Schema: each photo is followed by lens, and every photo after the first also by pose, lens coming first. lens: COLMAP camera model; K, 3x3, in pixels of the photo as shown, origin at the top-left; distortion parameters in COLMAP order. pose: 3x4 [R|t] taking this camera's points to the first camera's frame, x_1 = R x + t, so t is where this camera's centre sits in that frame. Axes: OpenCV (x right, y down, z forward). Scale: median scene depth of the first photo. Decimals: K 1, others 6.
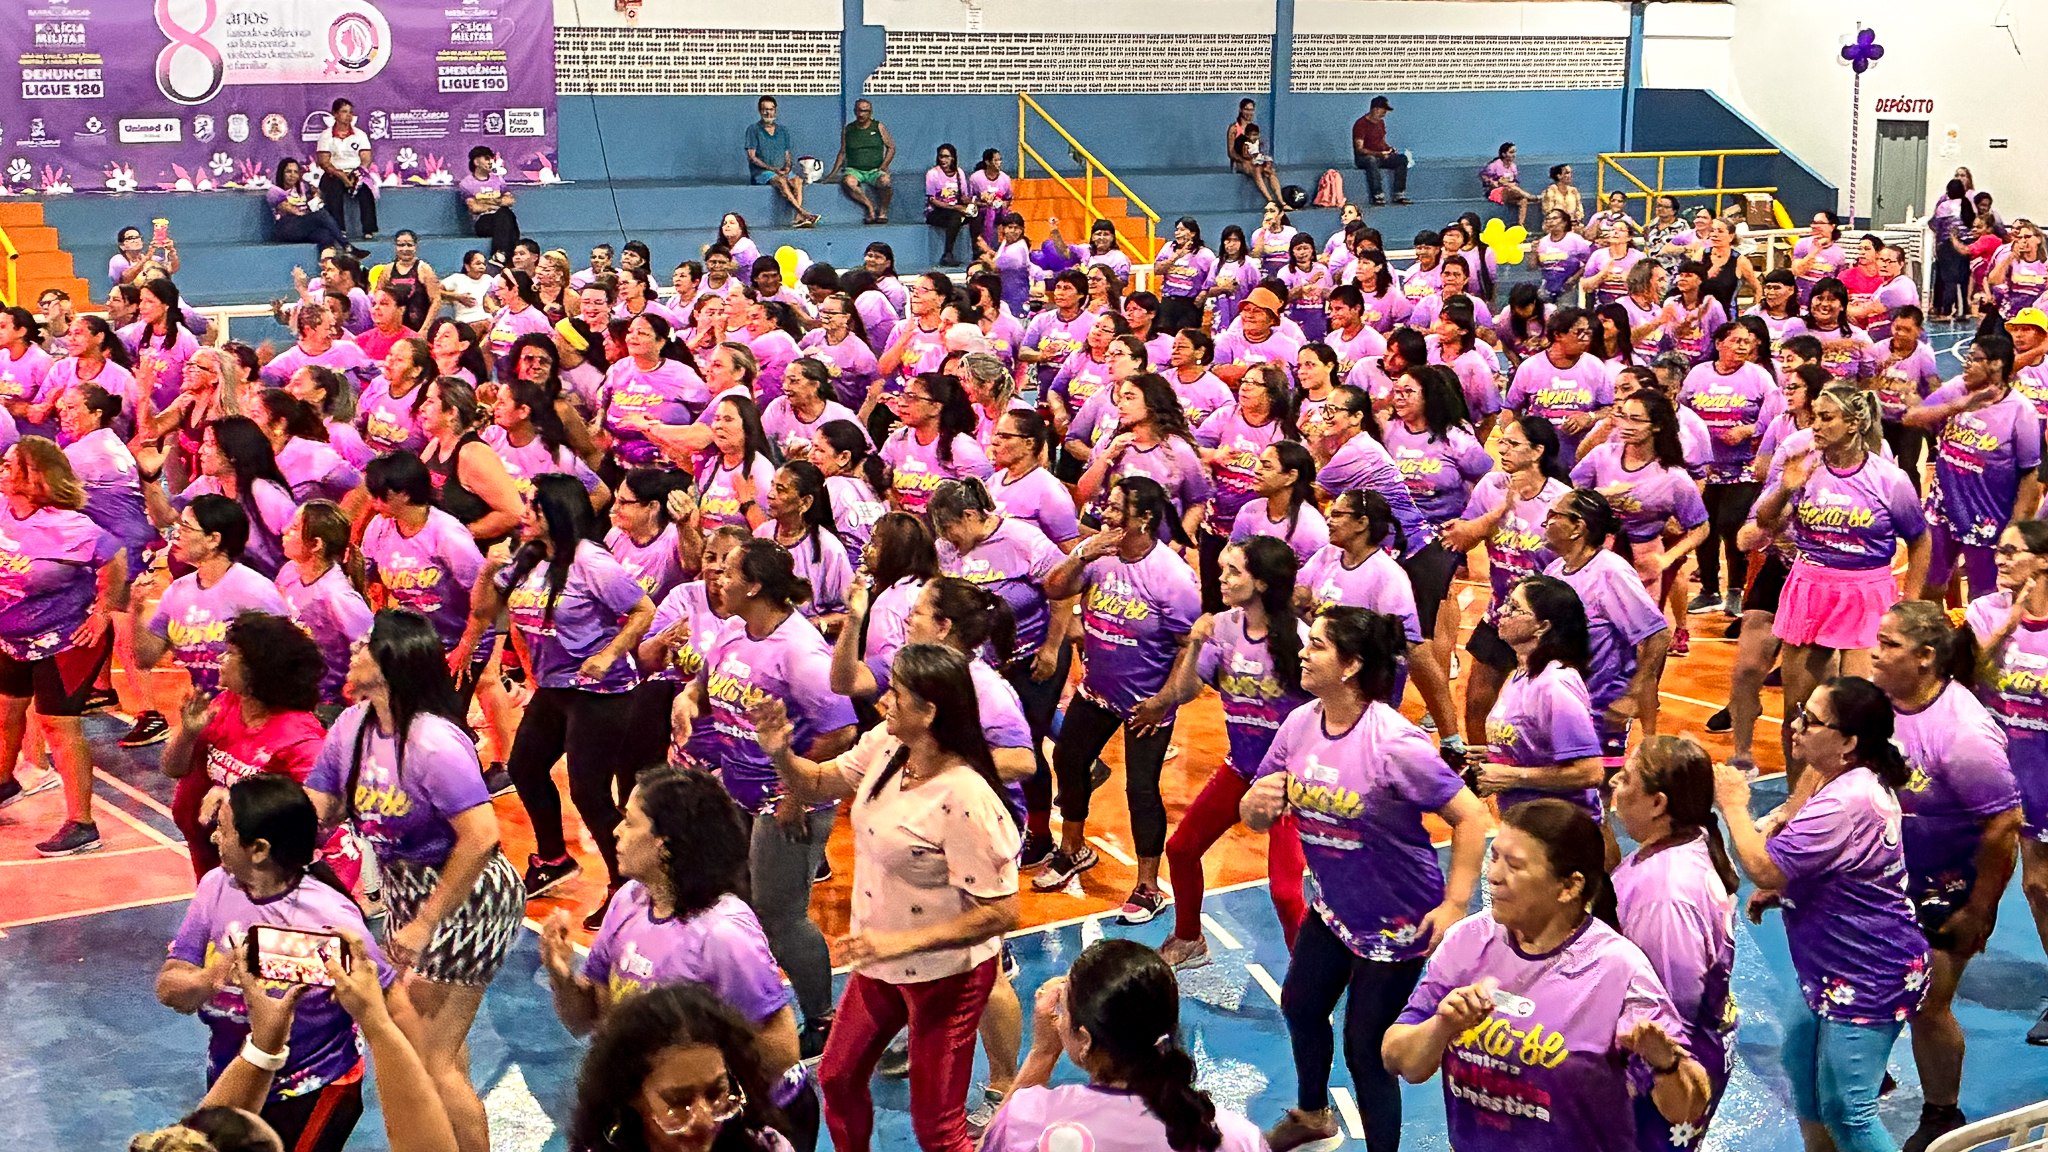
lens RADIAL K [[2897.8, 0, 1011.7], [0, 2897.8, 533.5], [0, 0, 1]] dist [0.219443, -1.081673]
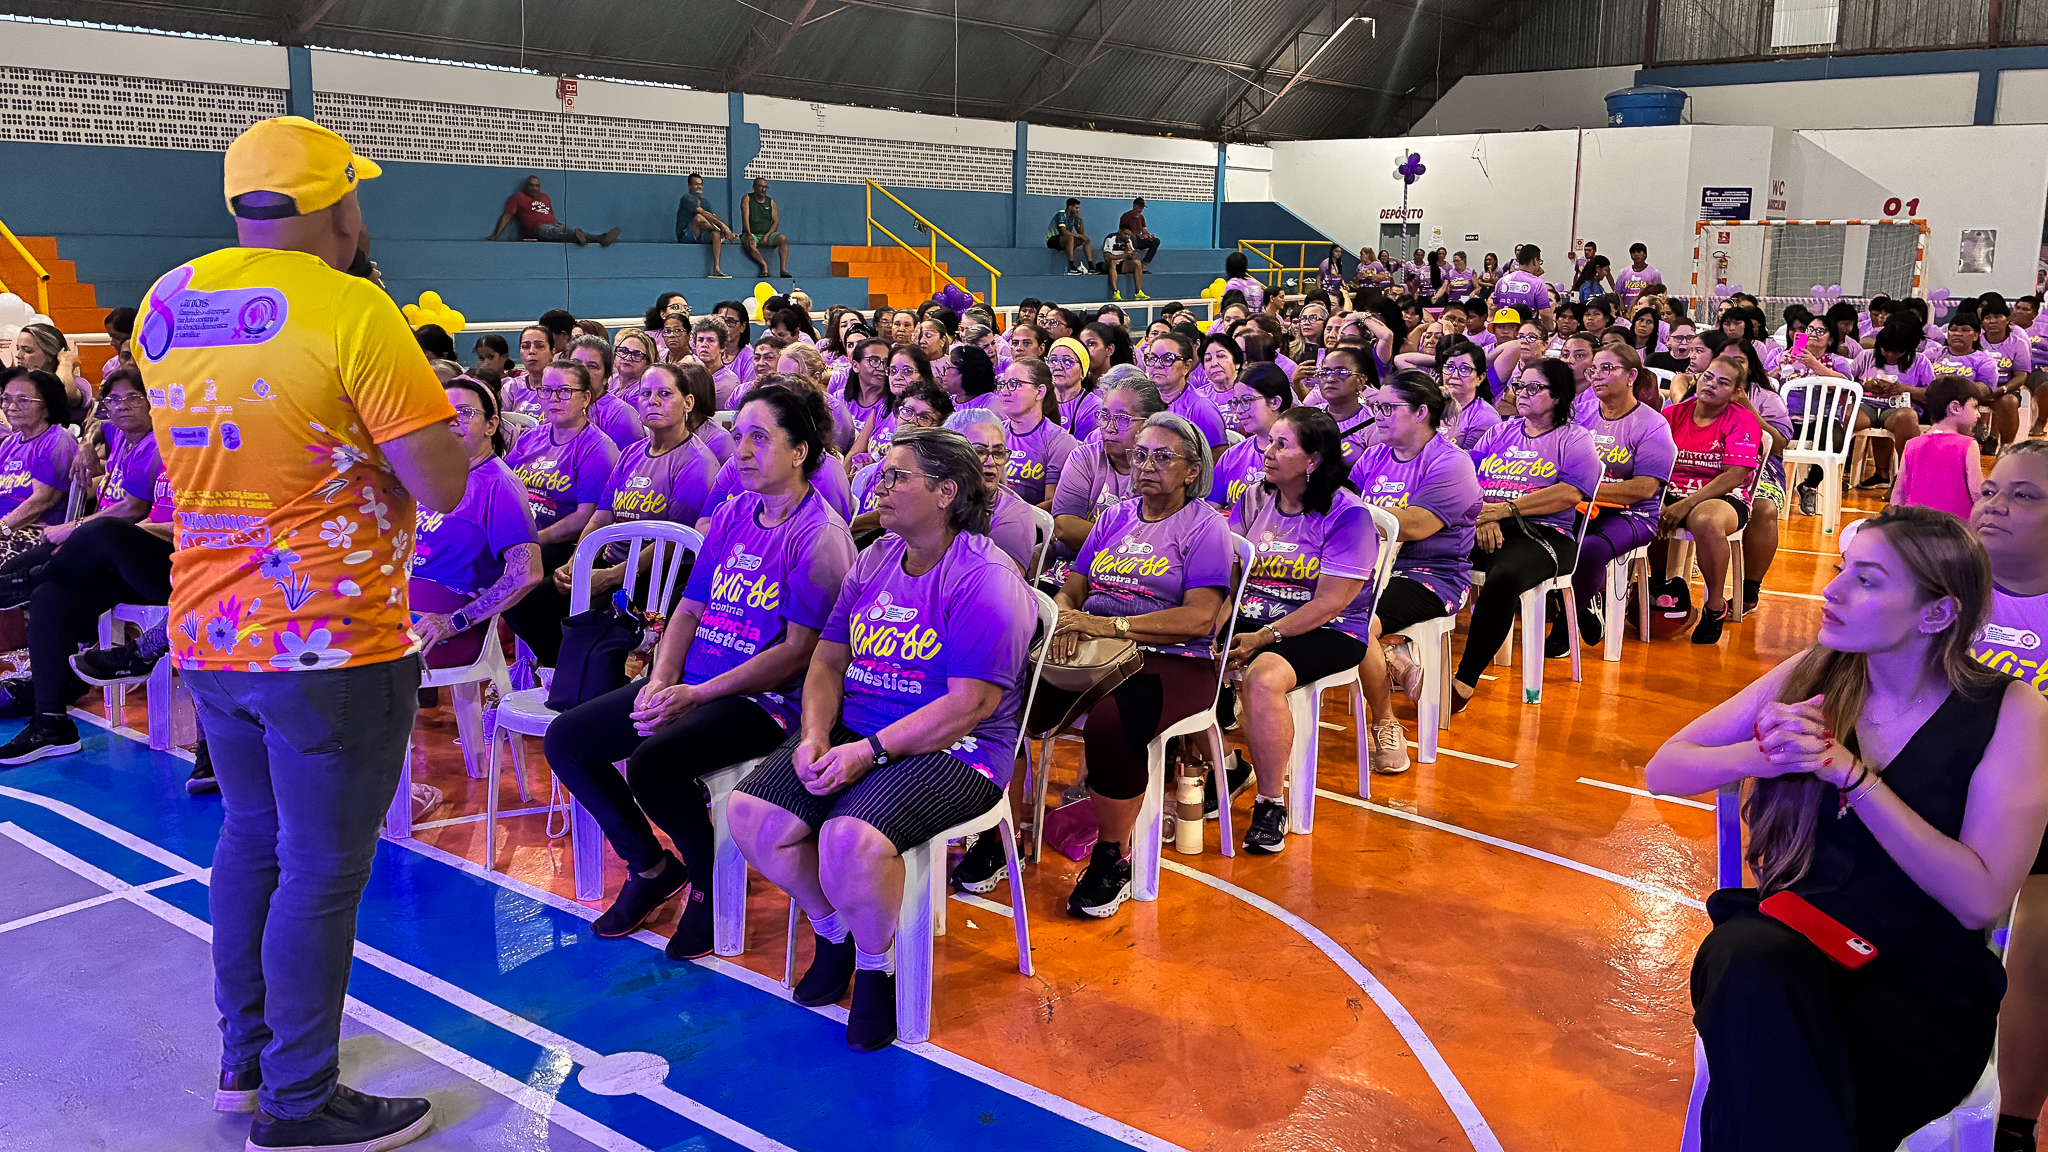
lens RADIAL K [[1688.4, 0, 1027.1], [0, 1688.4, 551.7], [0, 0, 1]] dist [0.021510, -0.001898]
pose [[0.963440, -0.042042, 0.264604, -0.138924], [0.037096, 0.999031, 0.023666, -0.002677], [-0.265342, -0.012985, 0.964067, 0.272723]]
